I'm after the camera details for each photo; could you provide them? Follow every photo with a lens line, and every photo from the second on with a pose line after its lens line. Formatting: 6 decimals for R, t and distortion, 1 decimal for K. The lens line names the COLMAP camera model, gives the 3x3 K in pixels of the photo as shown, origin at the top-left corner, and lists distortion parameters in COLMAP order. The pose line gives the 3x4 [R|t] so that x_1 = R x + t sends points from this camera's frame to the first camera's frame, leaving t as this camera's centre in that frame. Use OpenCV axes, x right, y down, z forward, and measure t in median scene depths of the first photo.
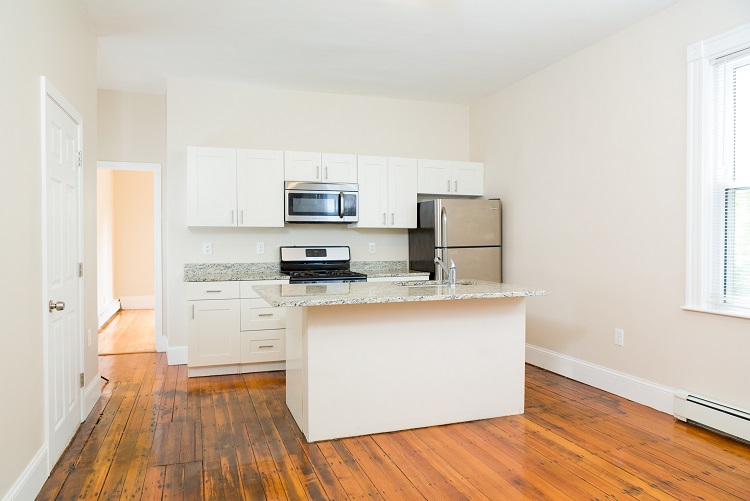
lens RADIAL K [[488.4, 0, 368.2], [0, 488.4, 250.7], [0, 0, 1]] dist [-0.033966, 0.008324]
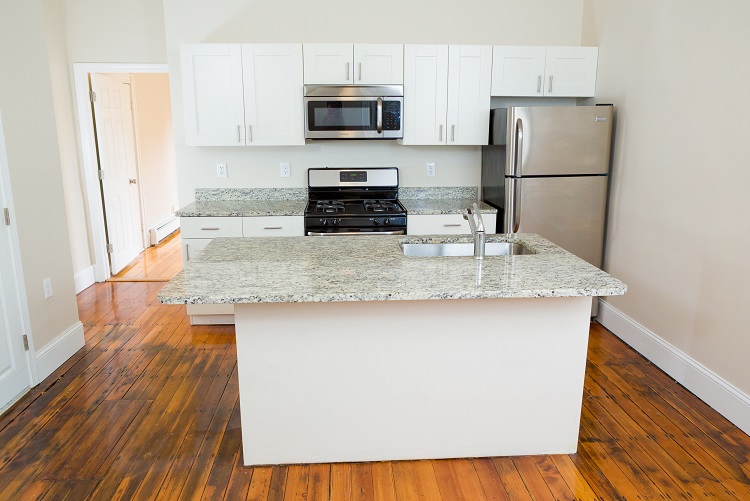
lens RADIAL K [[516.5, 0, 374.8], [0, 516.5, 231.9], [0, 0, 1]] dist [-0.022502, 0.007620]
pose [[0.964017, 0.054857, -0.260120, 0.156977], [-0.006125, 0.982801, 0.184564, -0.065653], [0.265771, -0.176329, 0.947773, 0.221289]]
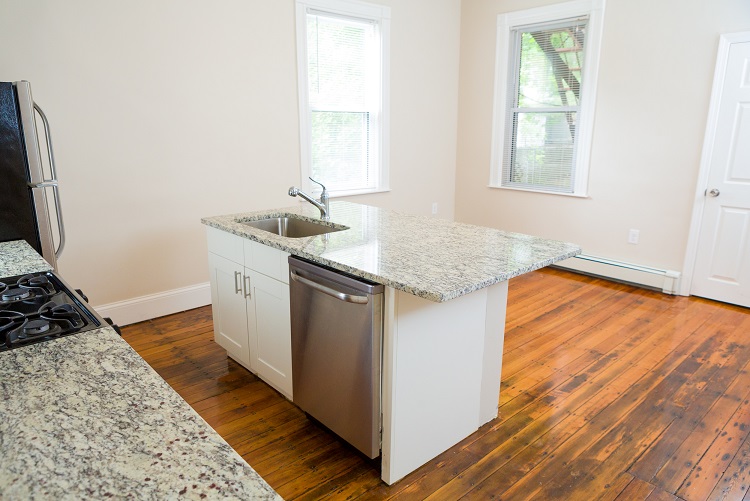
lens RADIAL K [[488.4, 0, 372.0], [0, 488.4, 247.8], [0, 0, 1]] dist [-0.033966, 0.008324]
pose [[-0.371876, -0.216241, 0.902745, -0.445064], [0.008299, 0.971676, 0.236171, -0.051307], [-0.928245, 0.095318, -0.359548, 0.893487]]
